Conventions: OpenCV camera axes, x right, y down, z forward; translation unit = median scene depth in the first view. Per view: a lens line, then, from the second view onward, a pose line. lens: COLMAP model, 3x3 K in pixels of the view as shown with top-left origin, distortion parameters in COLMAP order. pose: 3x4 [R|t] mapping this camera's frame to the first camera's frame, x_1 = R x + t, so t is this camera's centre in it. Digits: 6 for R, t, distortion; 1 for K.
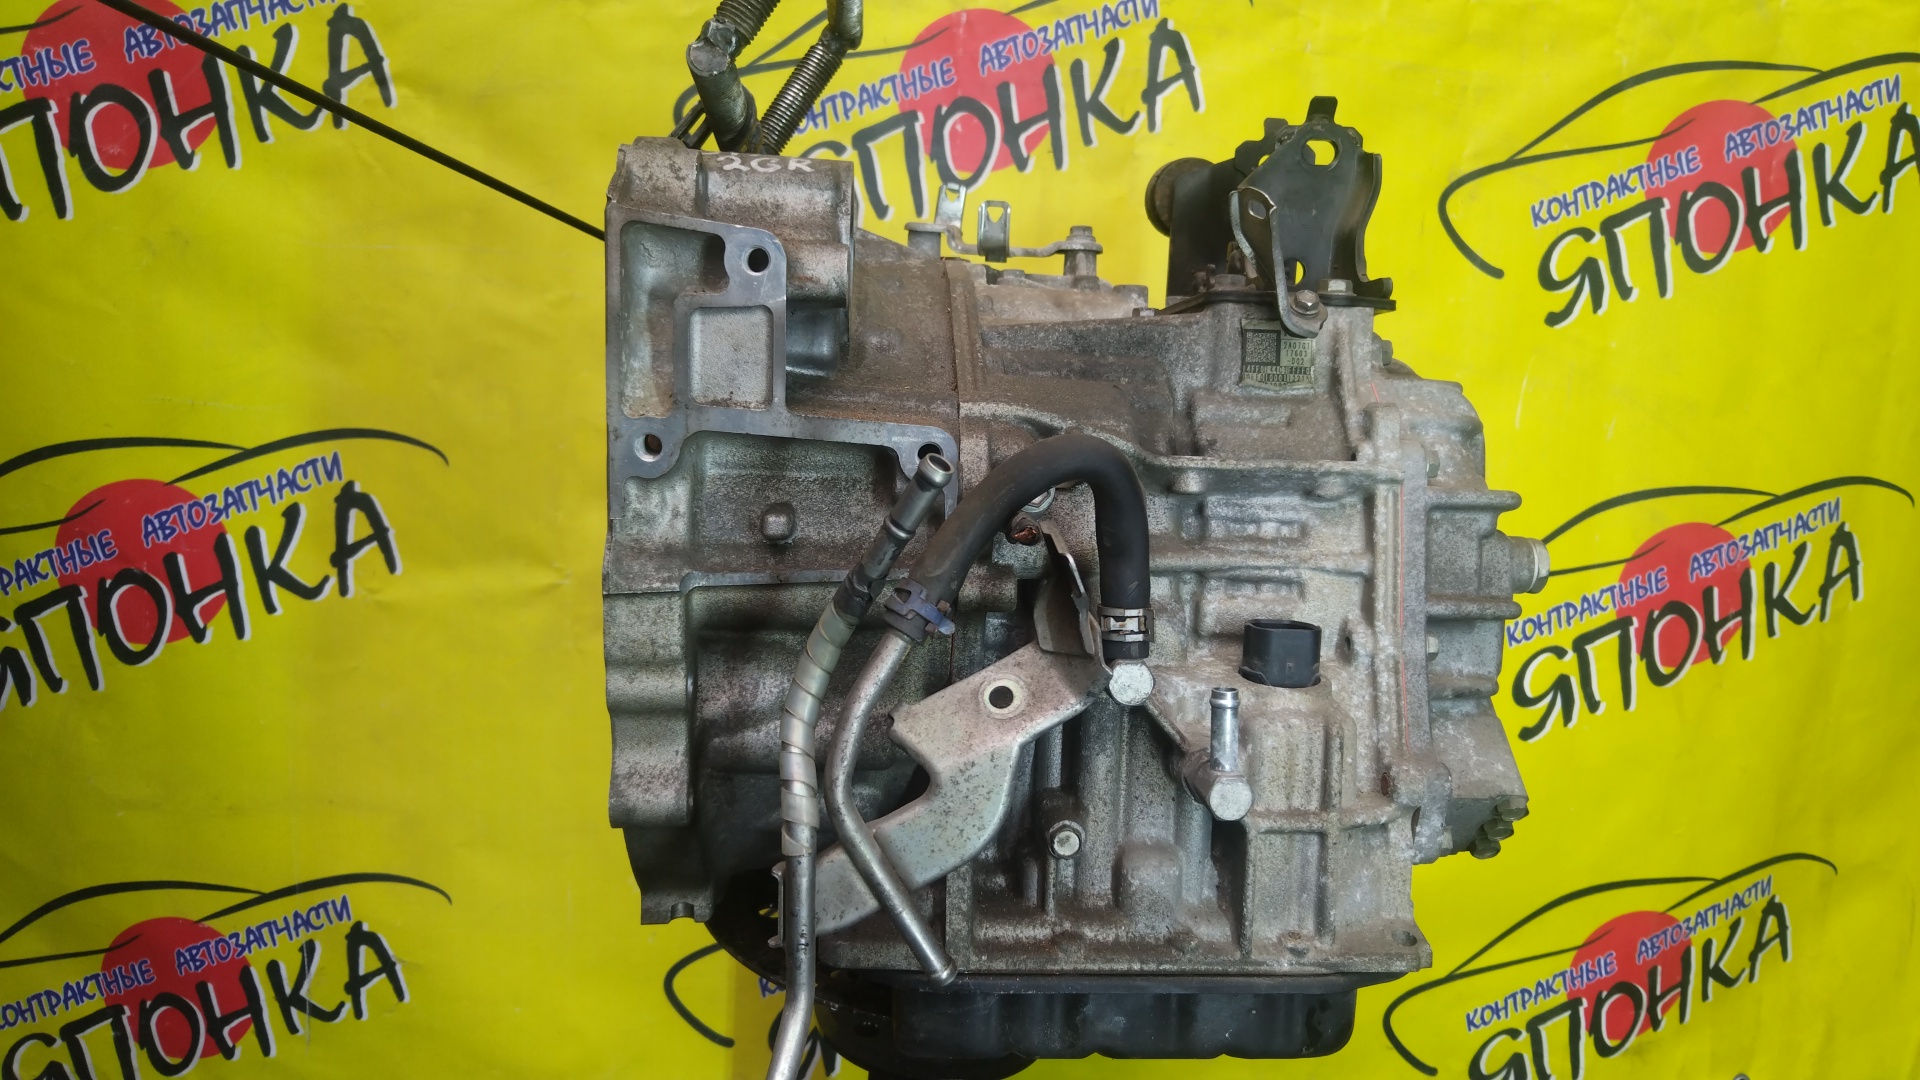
lens RADIAL K [[1595.5, 0, 960.0], [0, 1595.5, 540.0], [0, 0, 1]] dist [-0.039527, 0.052838]
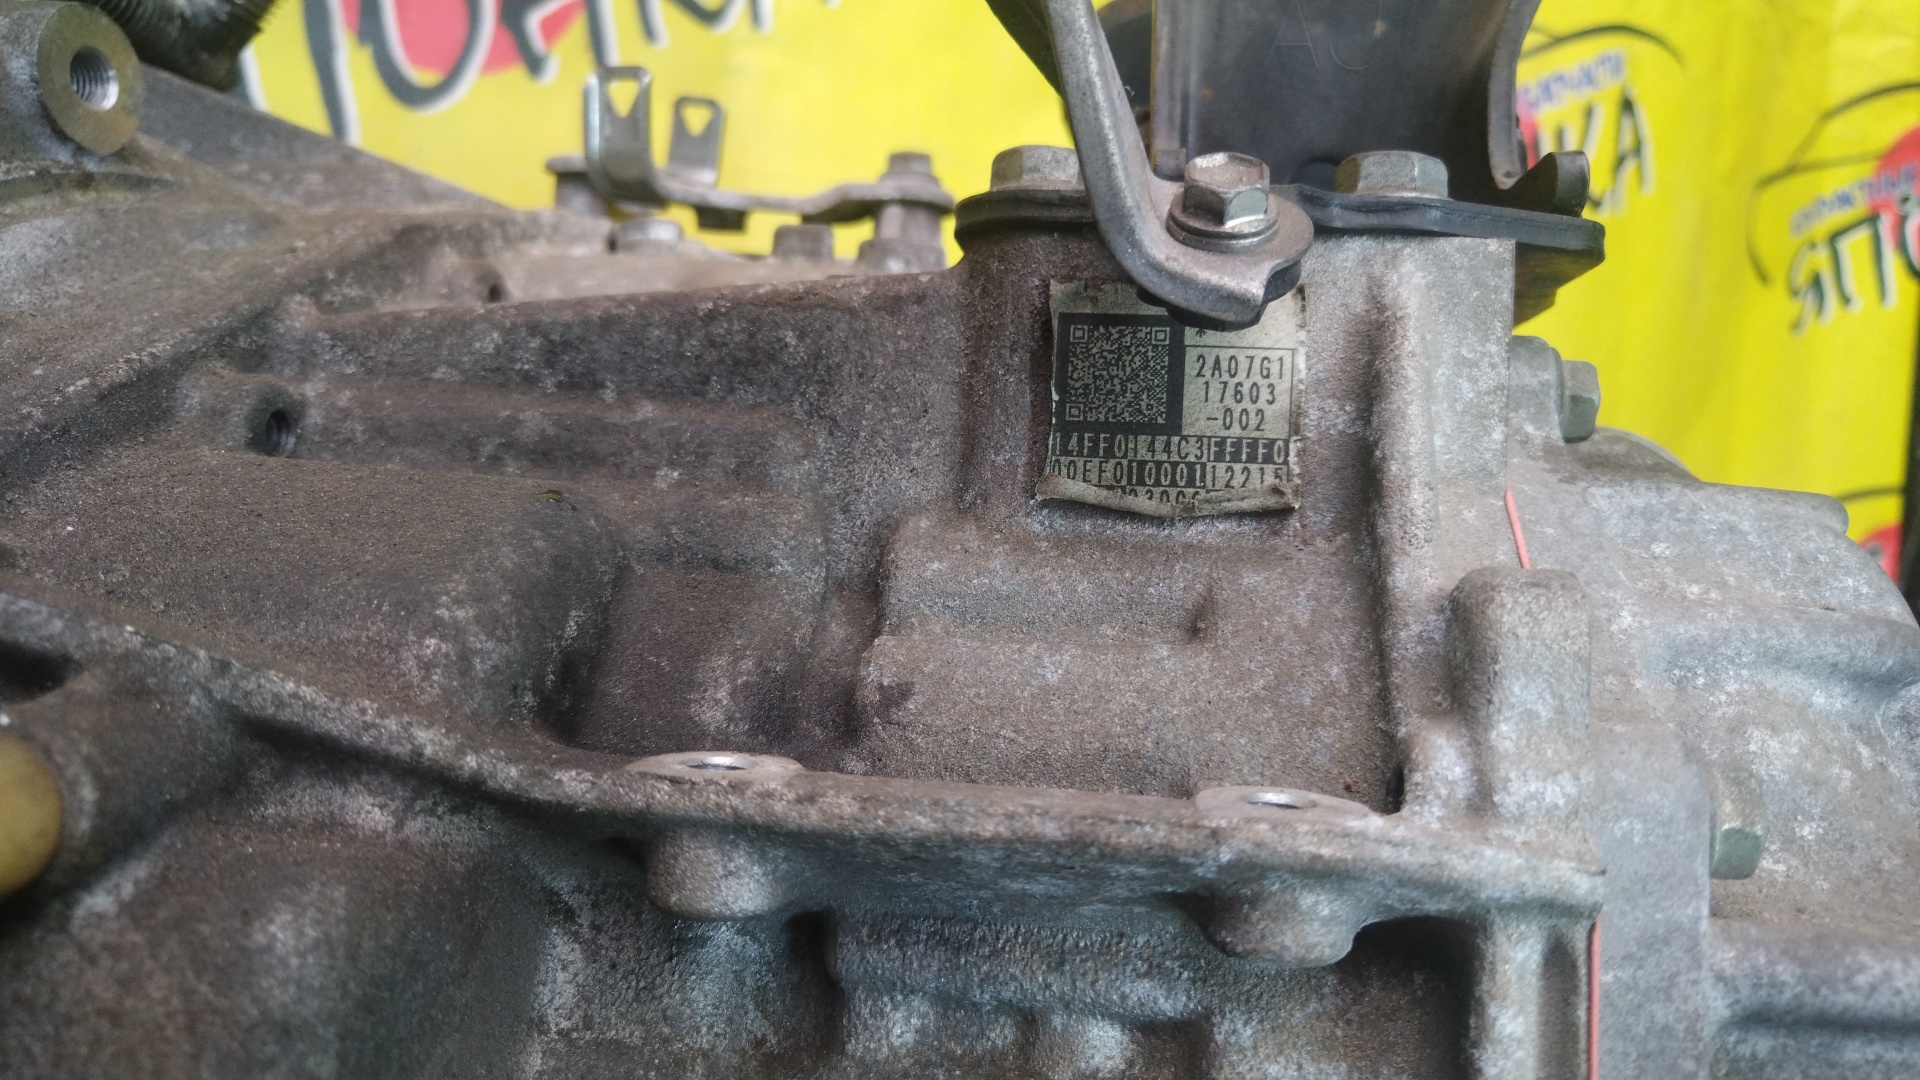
lens RADIAL K [[1491.6, 0, 949.8], [0, 1491.6, 530.2], [0, 0, 1]] dist [-0.046942, 0.074890]
pose [[0.977604, 0.017325, -0.209739, 0.217878], [-0.035111, 0.996065, -0.081377, -0.067306], [0.207504, 0.086919, 0.974365, 0.722679]]
